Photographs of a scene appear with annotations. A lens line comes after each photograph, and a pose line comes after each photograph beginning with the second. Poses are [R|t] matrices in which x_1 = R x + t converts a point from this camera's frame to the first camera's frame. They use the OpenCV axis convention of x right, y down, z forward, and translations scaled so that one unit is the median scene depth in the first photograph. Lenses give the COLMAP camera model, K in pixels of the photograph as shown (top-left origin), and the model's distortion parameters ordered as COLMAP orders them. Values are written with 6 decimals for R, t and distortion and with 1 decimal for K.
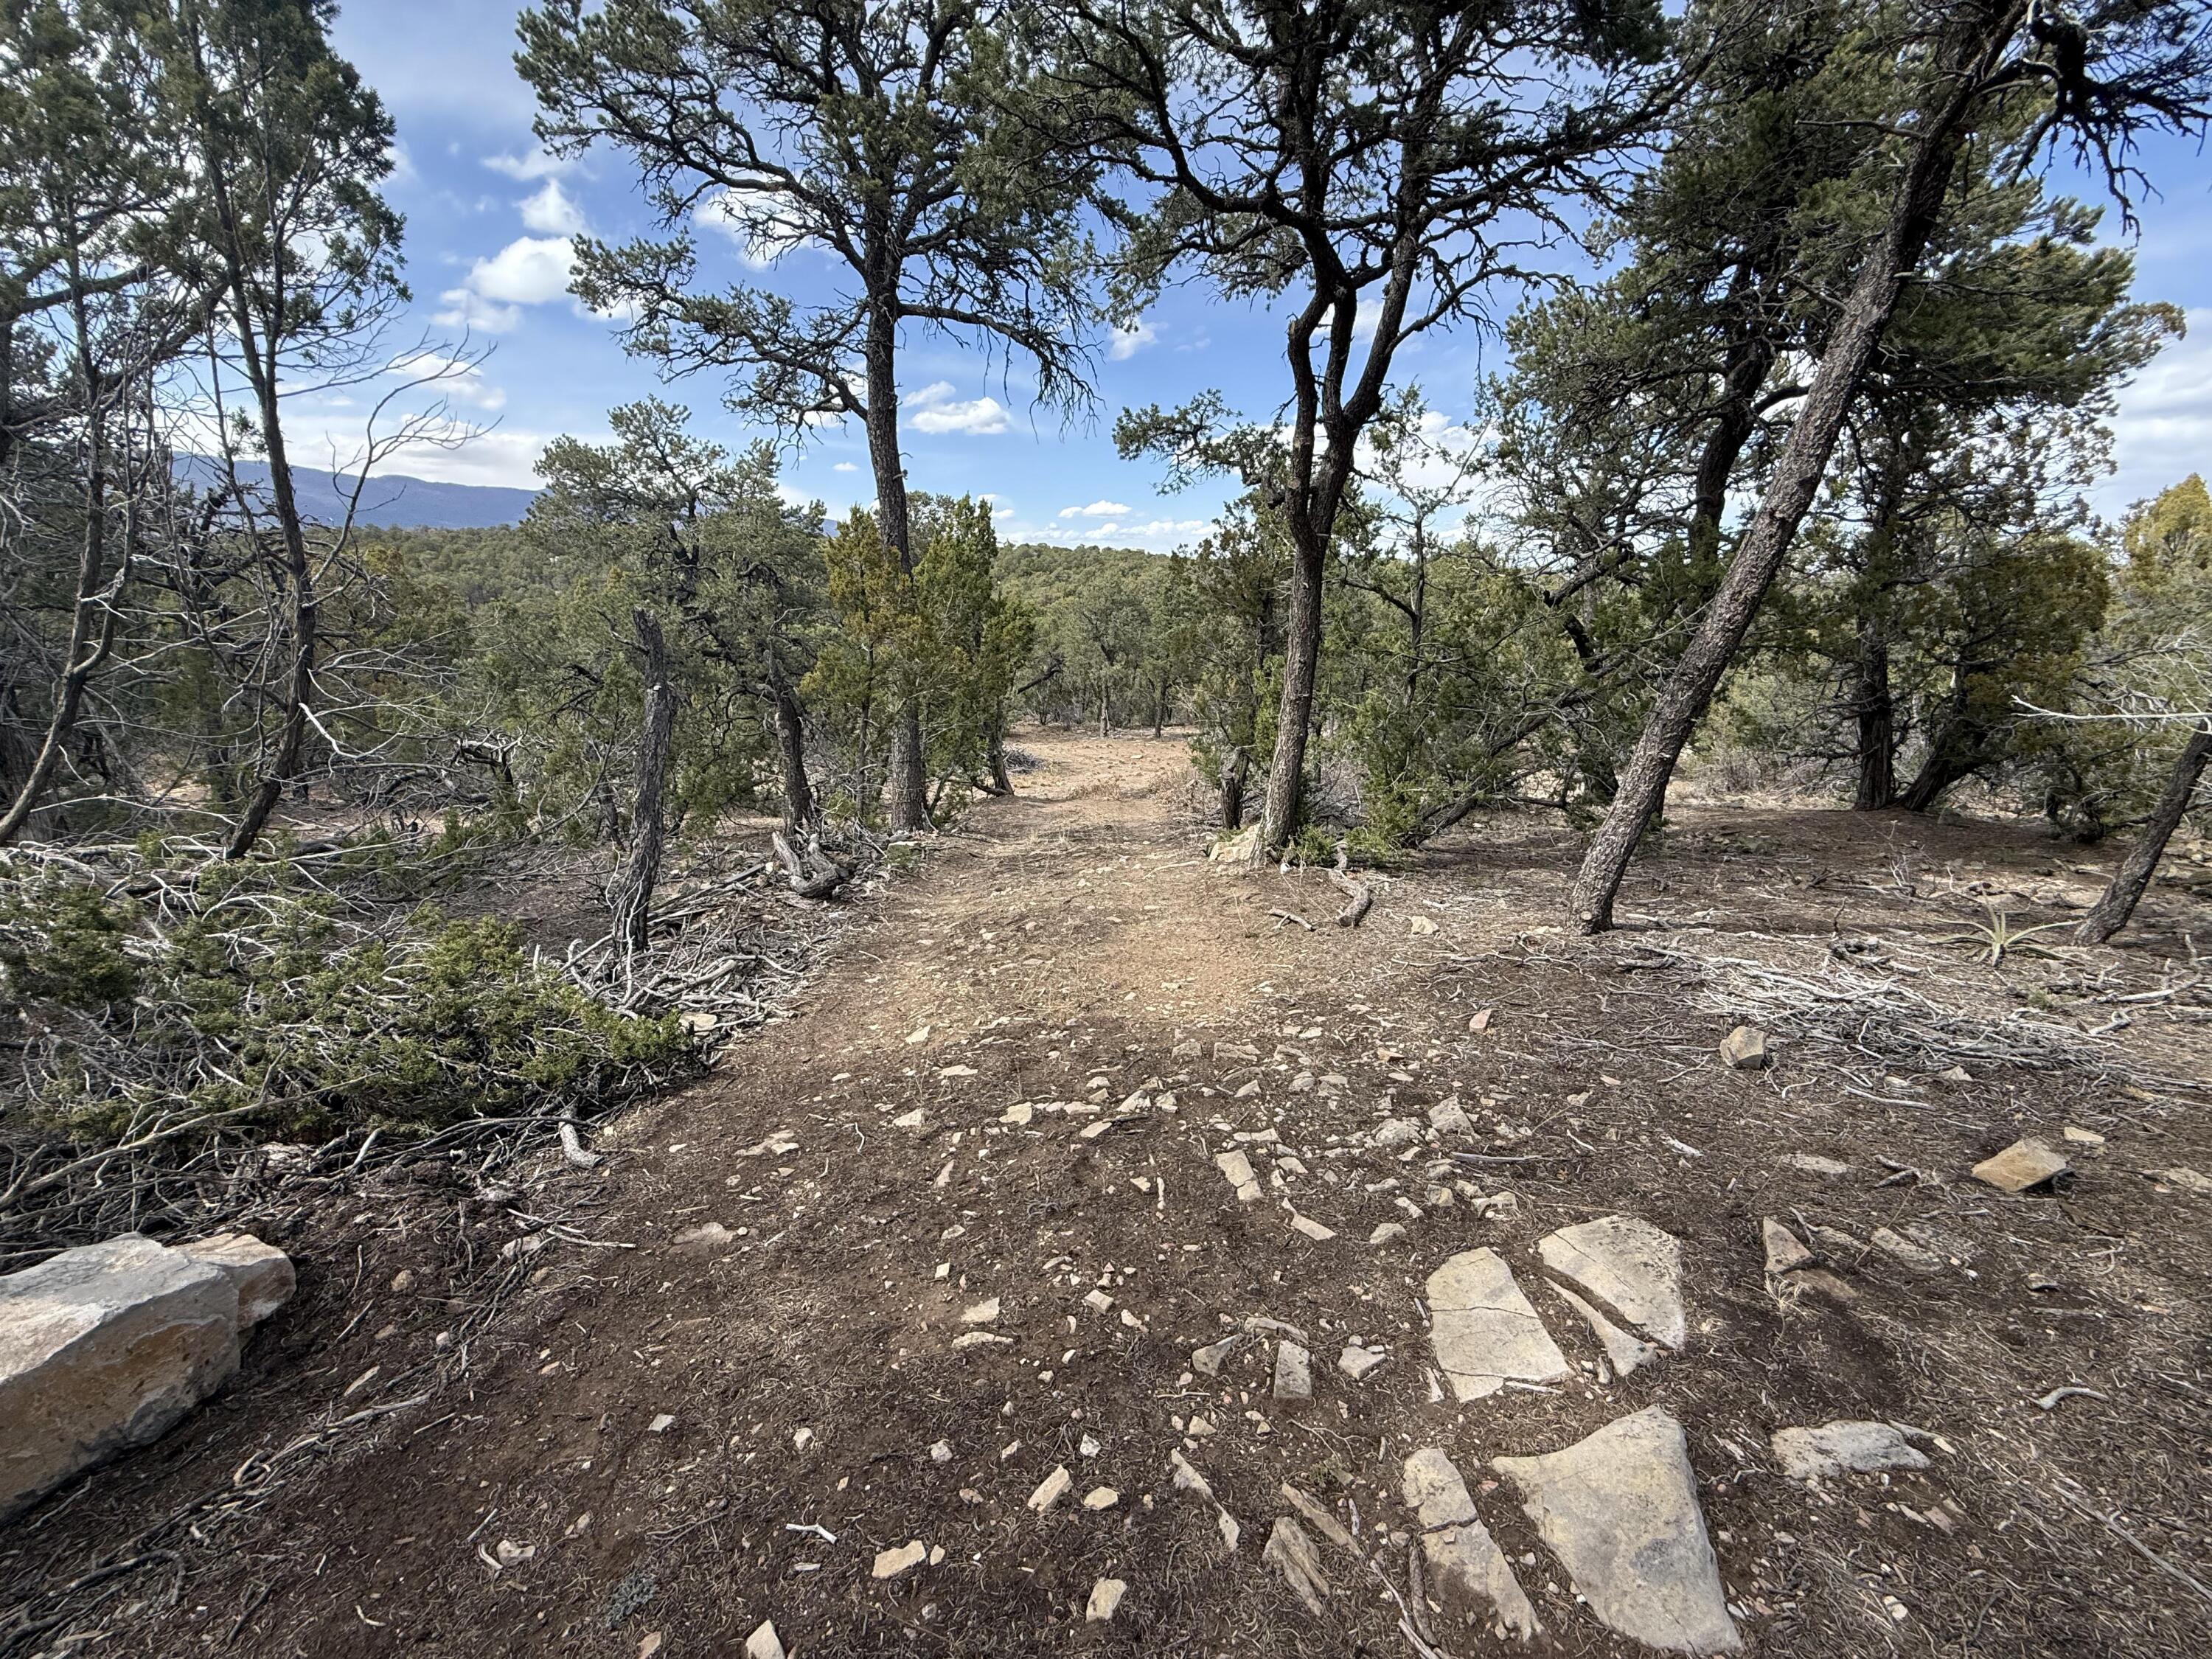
lens RADIAL K [[879.7, 0, 1097.8], [0, 879.7, 824.7], [0, 0, 1]] dist [-0.001042, 0.000586]
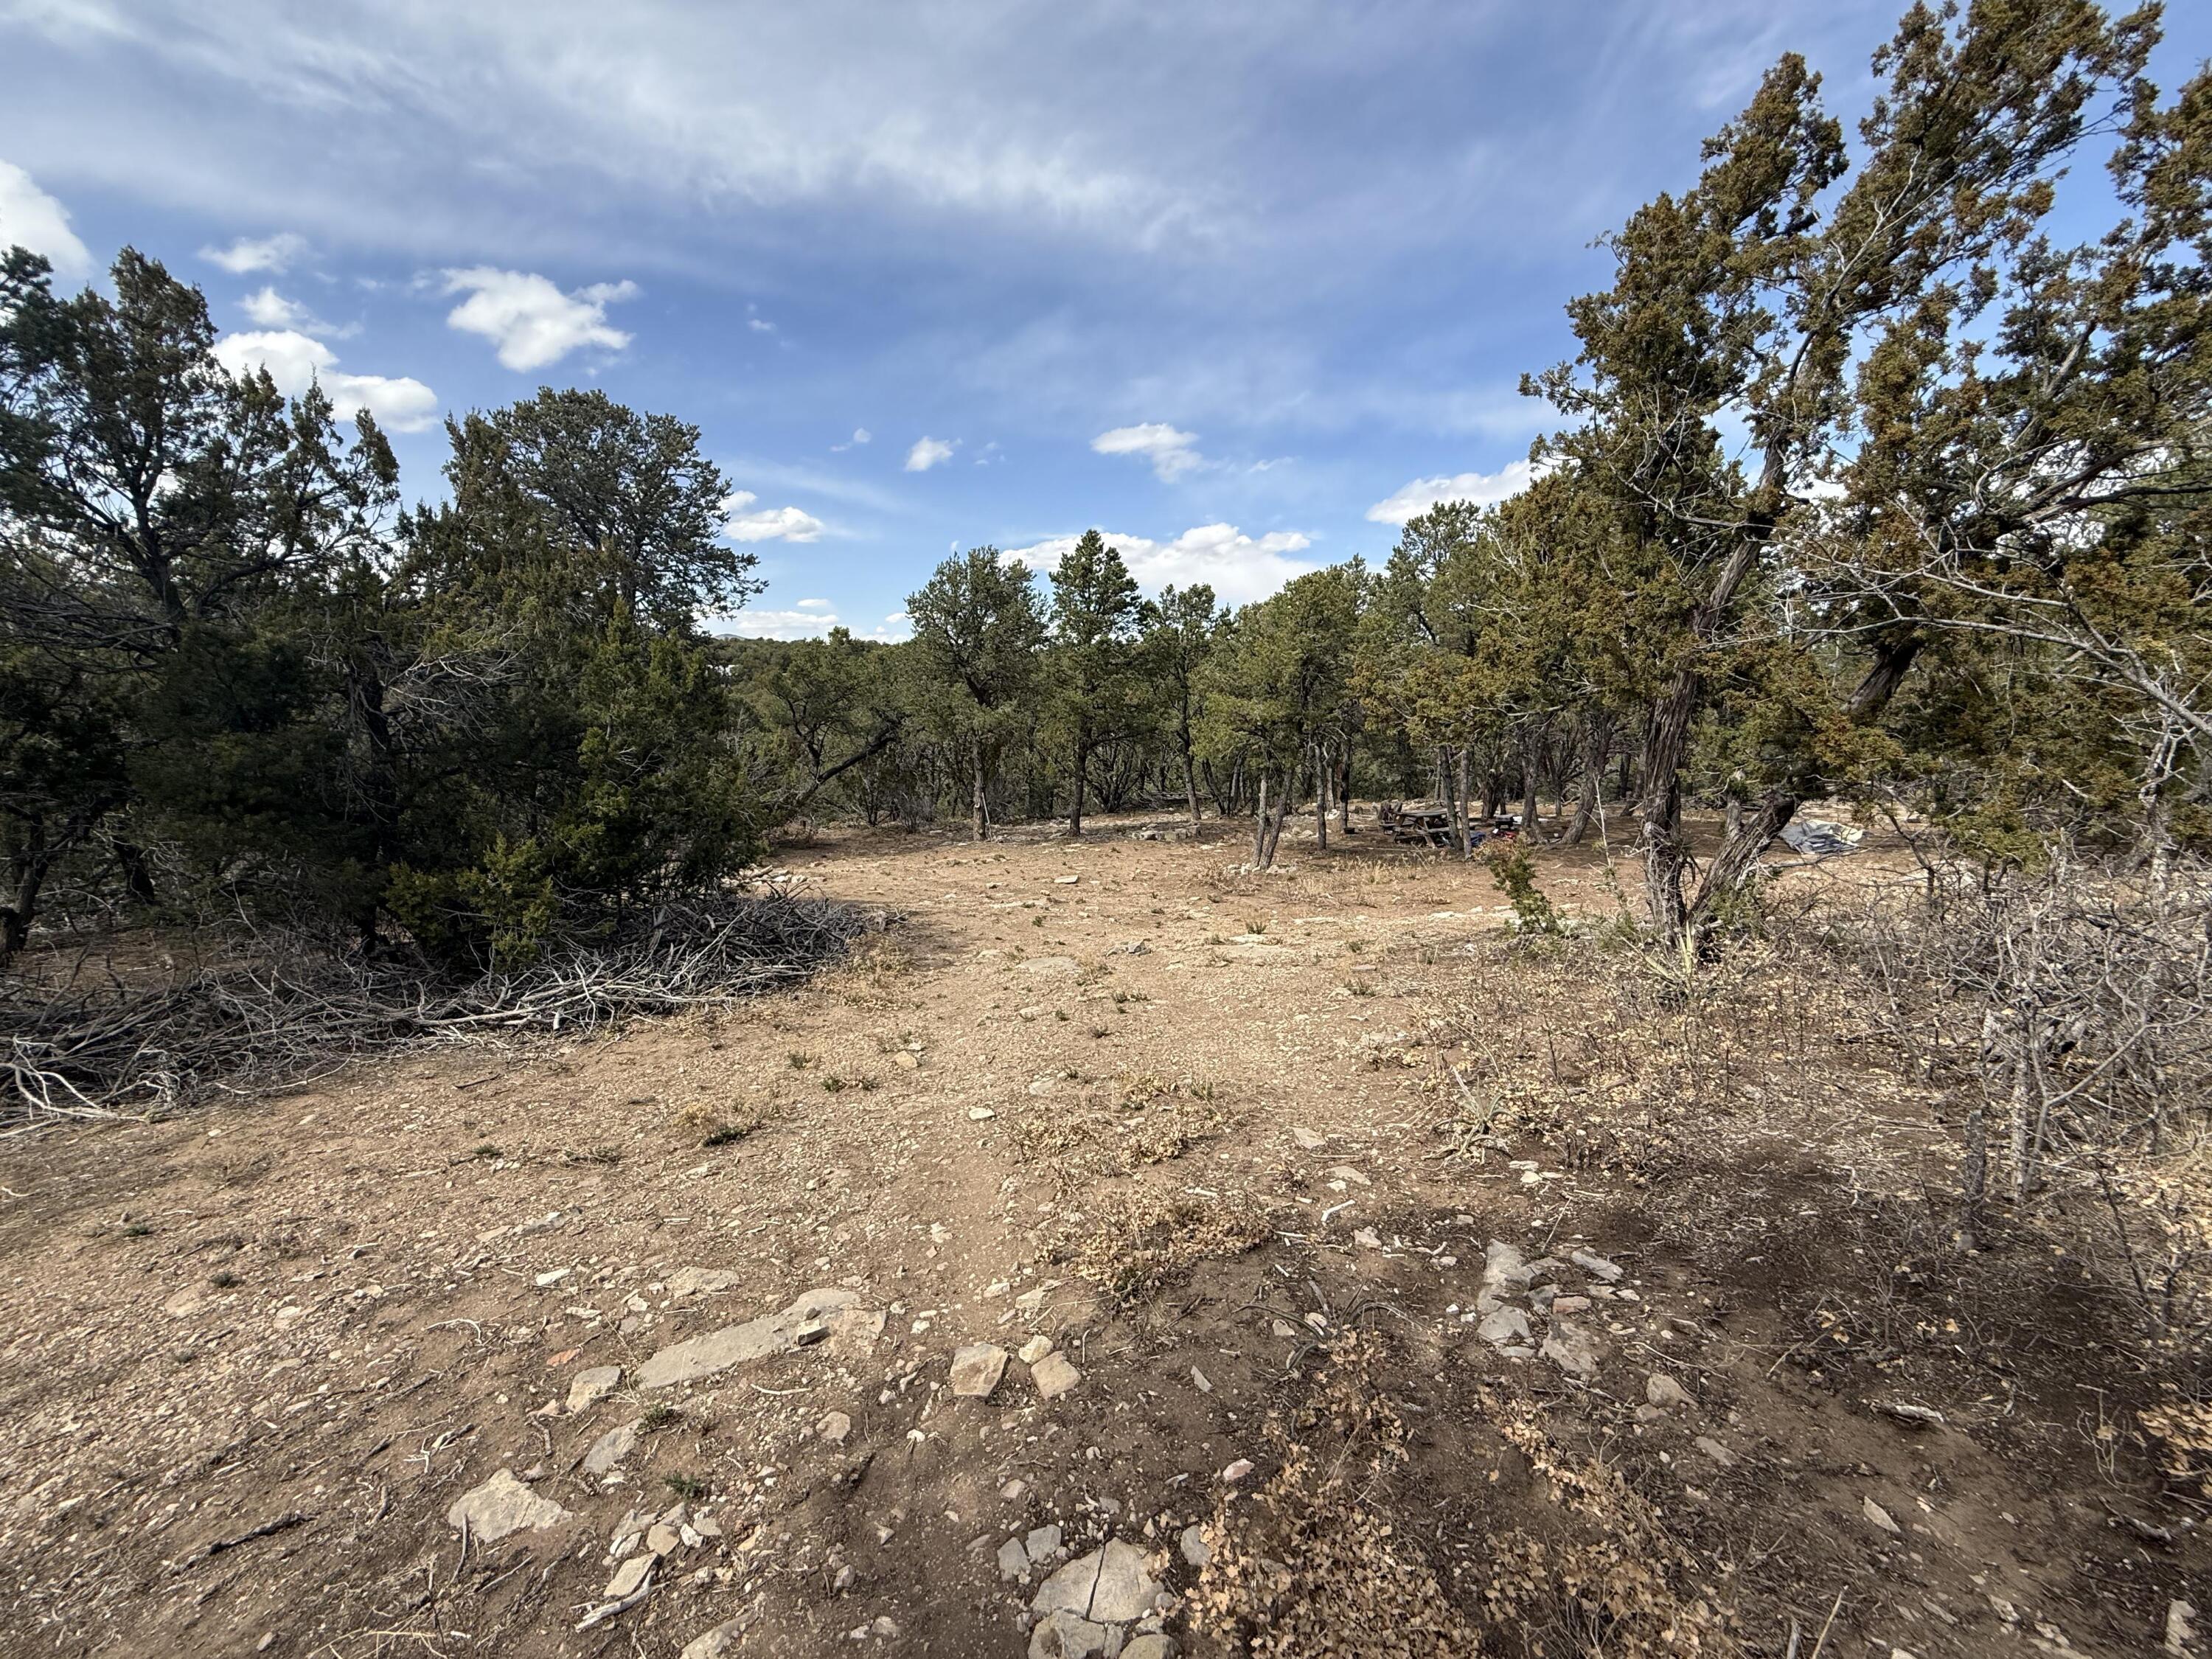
lens RADIAL K [[879.7, 0, 1092.4], [0, 879.7, 821.4], [0, 0, 1]] dist [-0.001042, 0.000586]
pose [[0.983314, -0.059204, 0.172015, -0.141729], [0.077907, 0.991512, -0.104093, -0.354149], [-0.164392, 0.115757, 0.979579, 3.254468]]
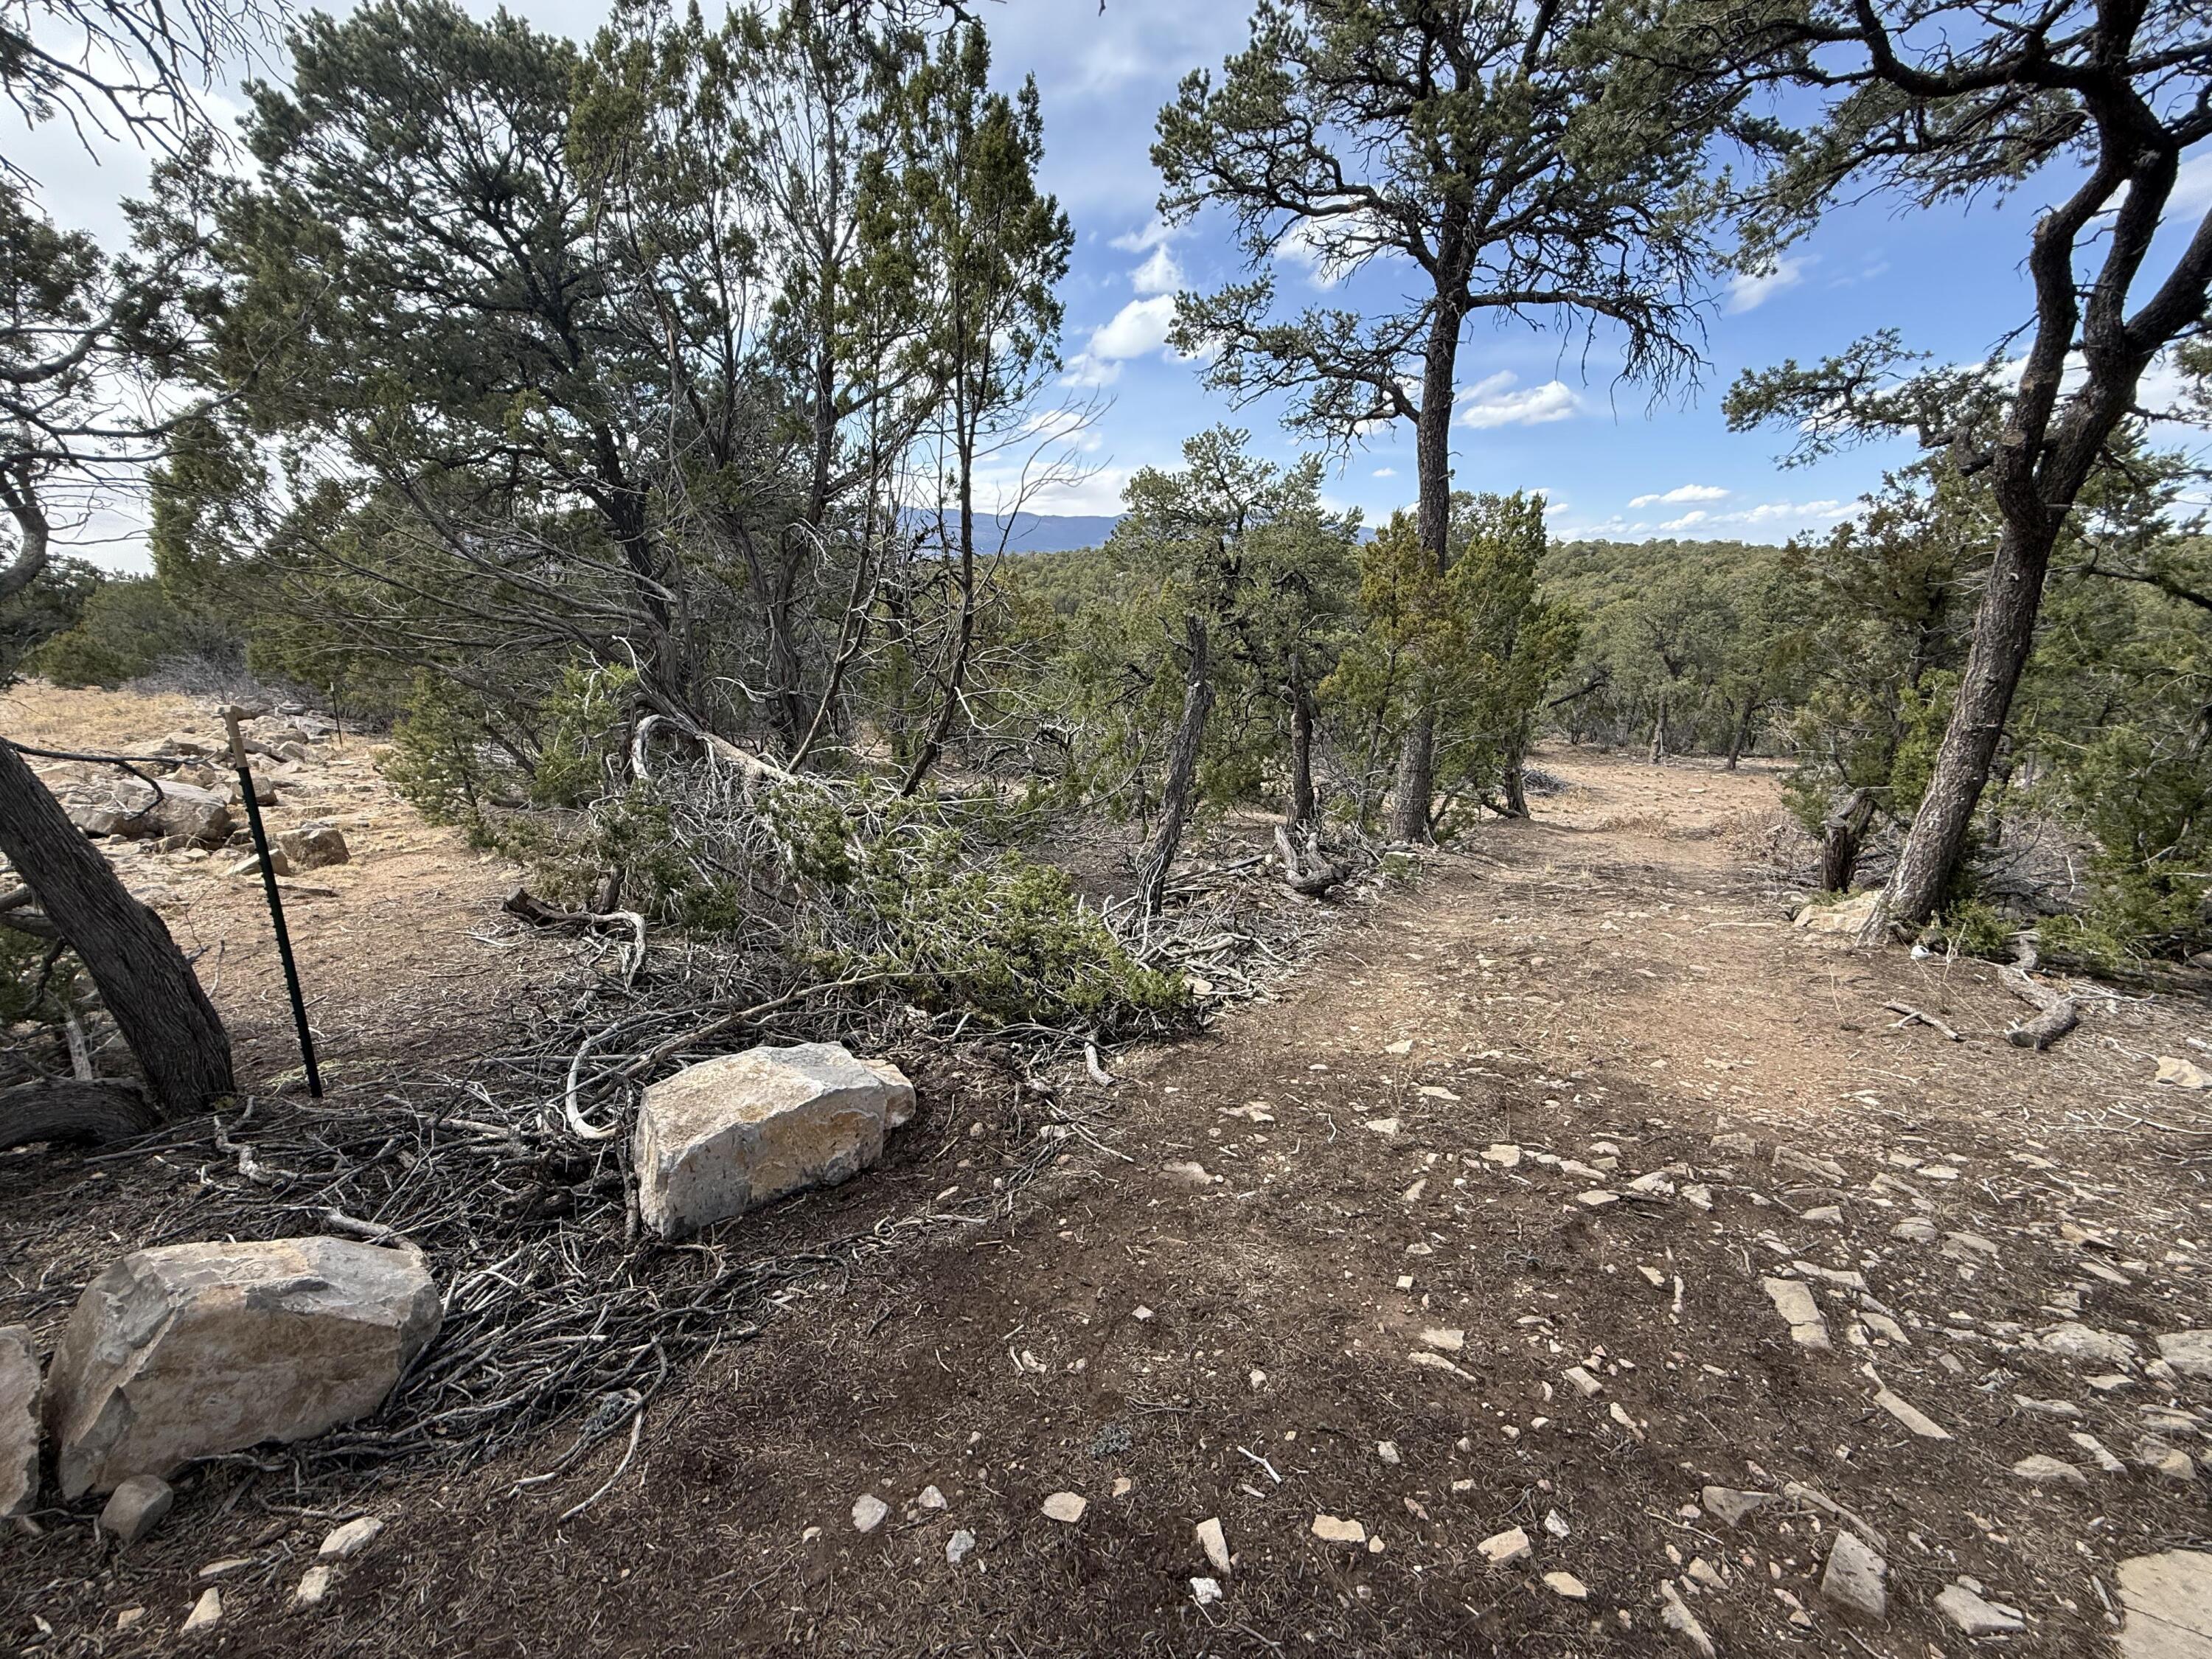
lens RADIAL K [[879.7, 0, 1096.6], [0, 879.7, 825.1], [0, 0, 1]] dist [-0.001042, 0.000586]
pose [[0.846937, 0.116379, -0.518800, -0.008371], [-0.120031, 0.992412, 0.026671, 0.007279], [0.517967, 0.039683, 0.854479, -0.017493]]
